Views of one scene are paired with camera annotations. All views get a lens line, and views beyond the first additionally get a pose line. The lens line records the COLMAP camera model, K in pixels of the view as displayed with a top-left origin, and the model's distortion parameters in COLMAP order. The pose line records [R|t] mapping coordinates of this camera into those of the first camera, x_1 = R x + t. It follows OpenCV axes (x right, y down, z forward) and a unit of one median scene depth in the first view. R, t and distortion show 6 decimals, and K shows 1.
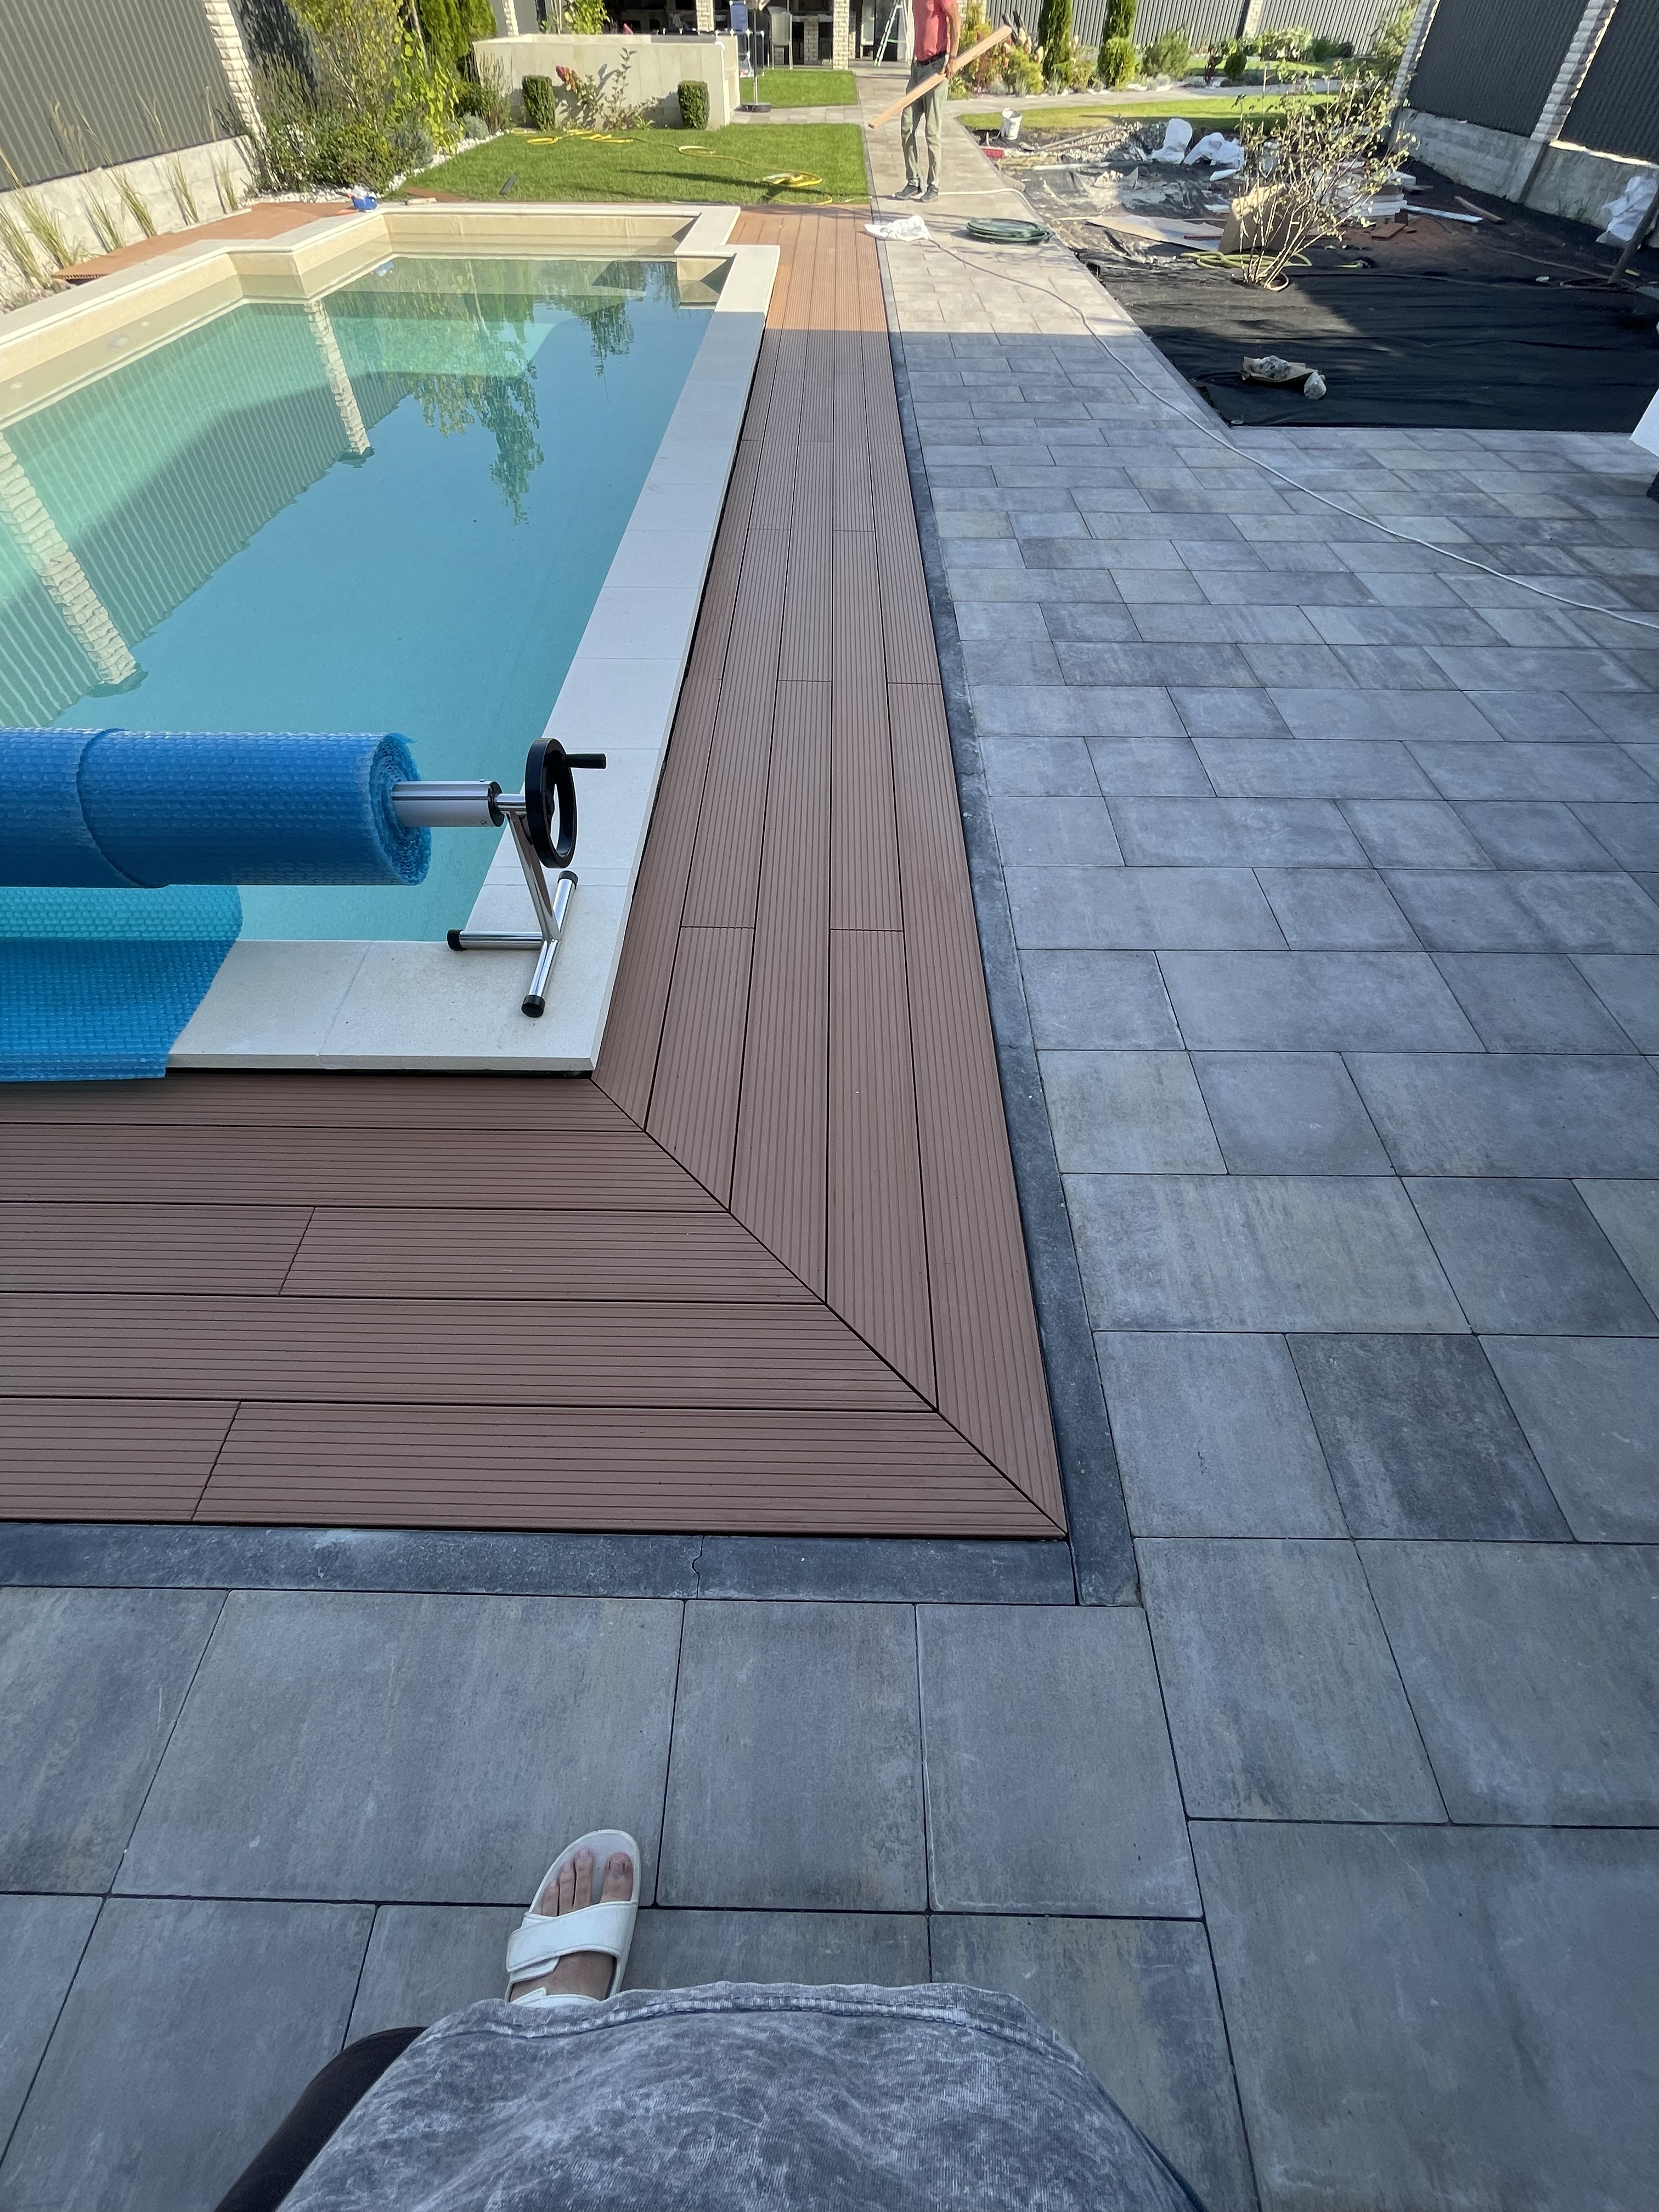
lens RADIAL K [[894.4, 0, 829.0], [0, 894.4, 1098.3], [0, 0, 1]] dist [-0.003347, 0.000539]
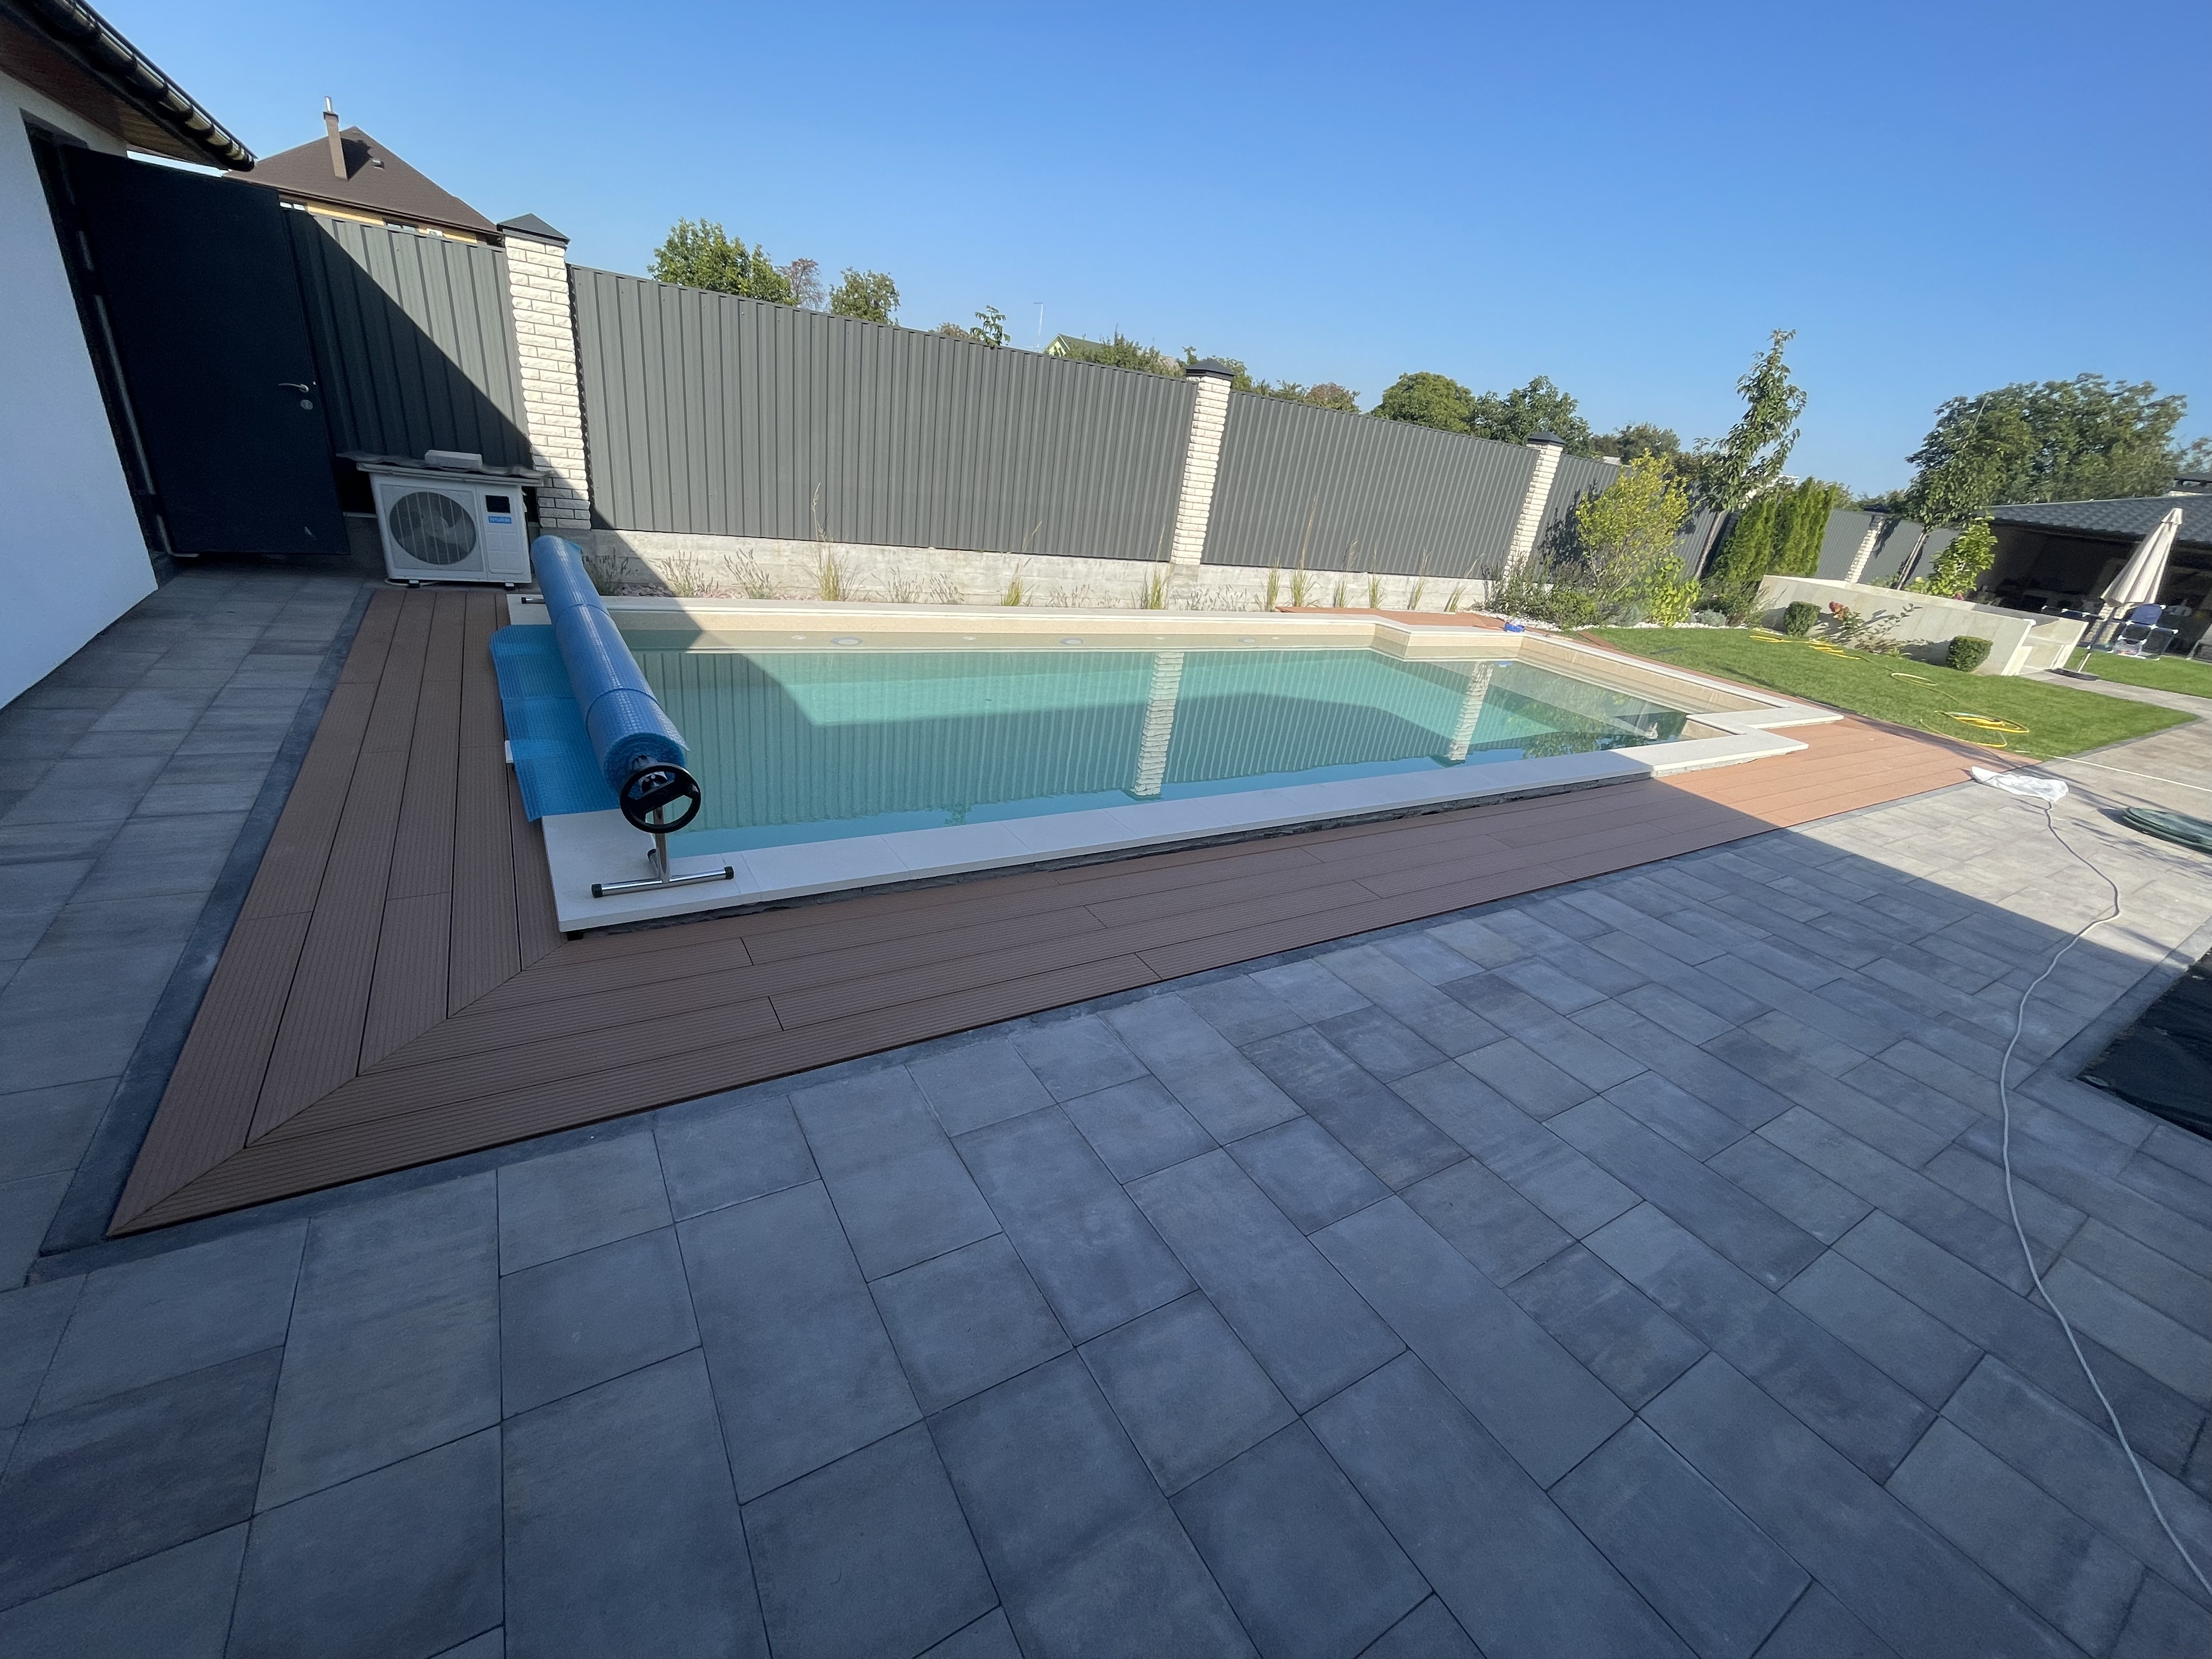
lens RADIAL K [[894.4, 0, 1099.0], [0, 894.4, 839.9], [0, 0, 1]] dist [-0.003347, 0.000539]
pose [[0.531653, 0.403699, -0.744562, 1.341839], [-0.730110, 0.664018, -0.161306, -0.576846], [0.429284, 0.629371, 0.647772, 0.294166]]
